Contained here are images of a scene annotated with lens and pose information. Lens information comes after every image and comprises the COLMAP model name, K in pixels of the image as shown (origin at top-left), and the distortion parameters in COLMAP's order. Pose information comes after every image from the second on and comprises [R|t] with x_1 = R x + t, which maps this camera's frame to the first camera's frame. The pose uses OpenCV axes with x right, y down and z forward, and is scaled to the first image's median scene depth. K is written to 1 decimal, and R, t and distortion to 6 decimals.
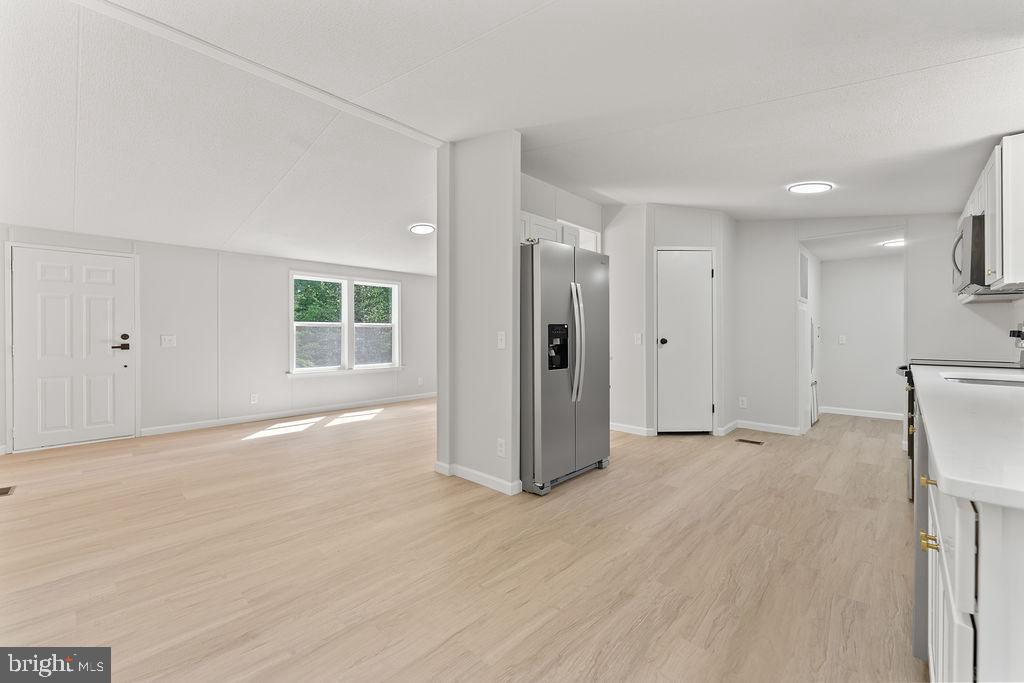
lens RADIAL K [[415.9, 0, 512.5], [0, 415.9, 335.3], [0, 0, 1]] dist [0.001278, 0.000010]
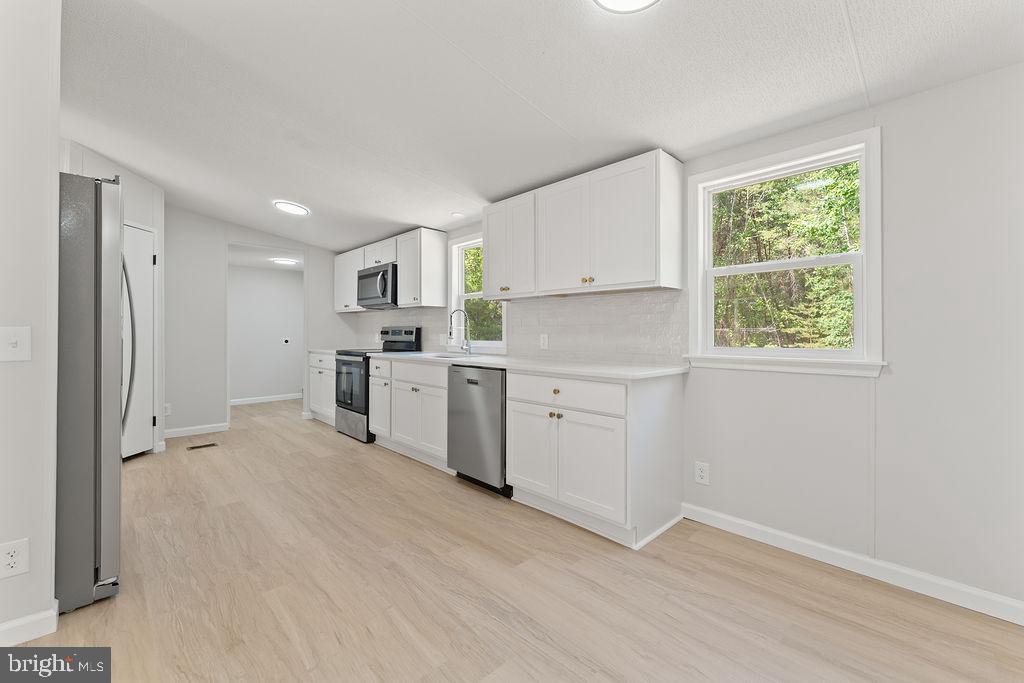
lens RADIAL K [[419.5, 0, 508.2], [0, 419.5, 331.5], [0, 0, 1]] dist [-0.001053, 0.000123]
pose [[0.055179, 0.003794, 0.998469, -0.497805], [0.002092, 0.999990, -0.003915, 0.000260], [-0.998474, 0.002305, 0.055171, 0.372051]]
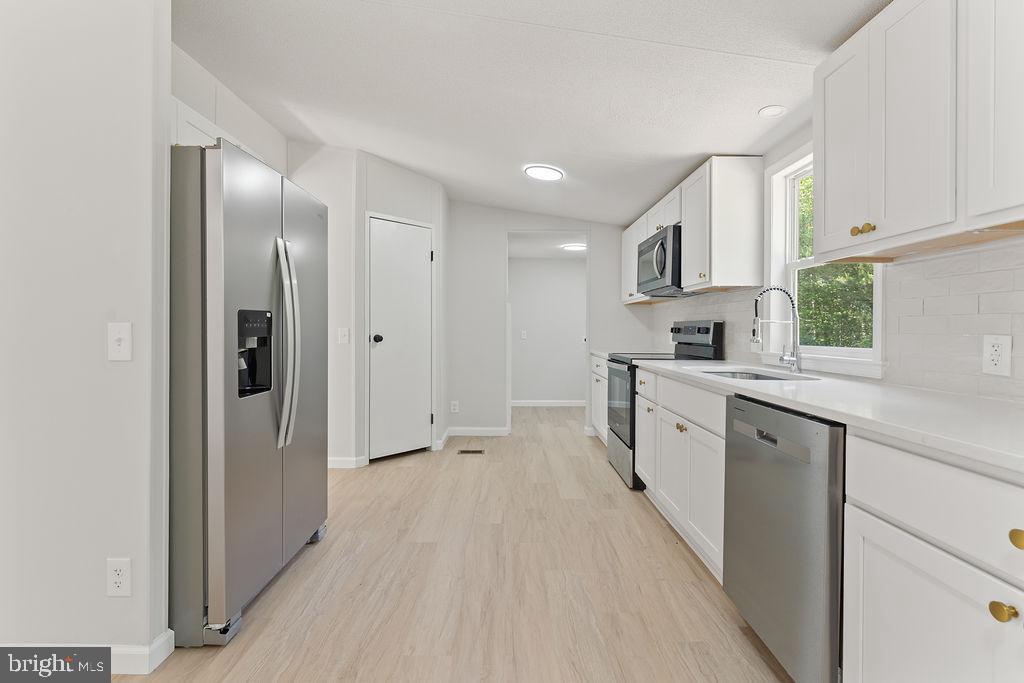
lens RADIAL K [[465.6, 0, 509.5], [0, 465.6, 331.1], [0, 0, 1]] dist [-0.001169, -0.000062]
pose [[0.730075, 0.000580, 0.683367, -0.062625], [-0.002052, 0.999997, 0.001344, -0.001350], [-0.683364, -0.002384, 0.730074, 0.331622]]
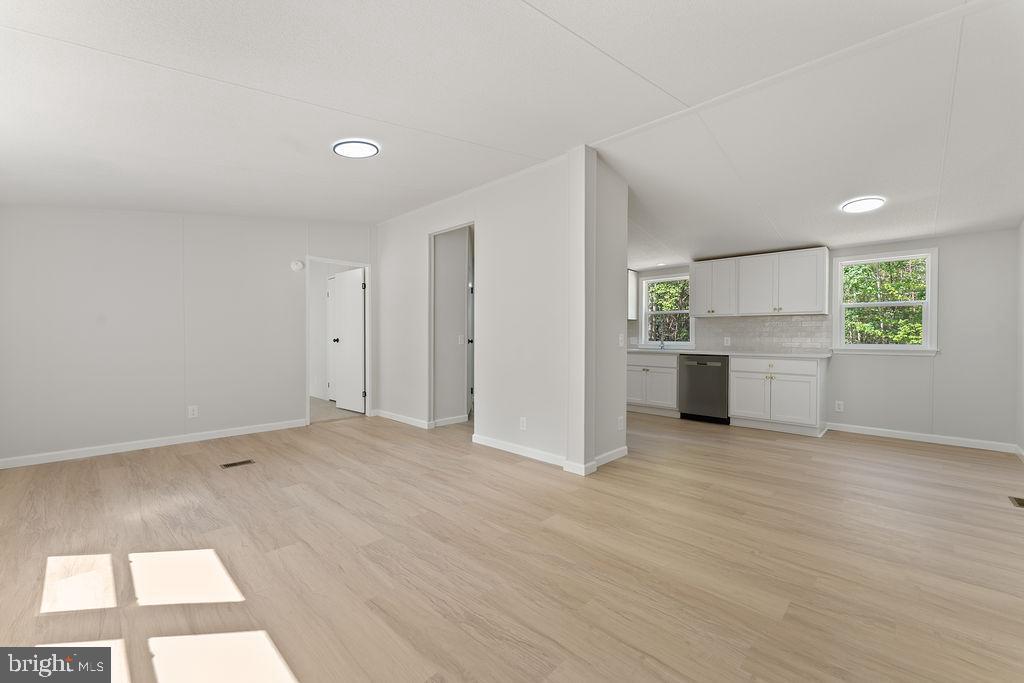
lens RADIAL K [[412.9, 0, 512.0], [0, 412.9, 341.5], [0, 0, 1]] dist [0.002138, 0.000173]
pose [[0.013860, -0.010403, 0.999850, -1.305658], [-0.000452, 0.999946, 0.010410, 0.003249], [-0.999904, -0.000596, 0.013855, 1.313154]]
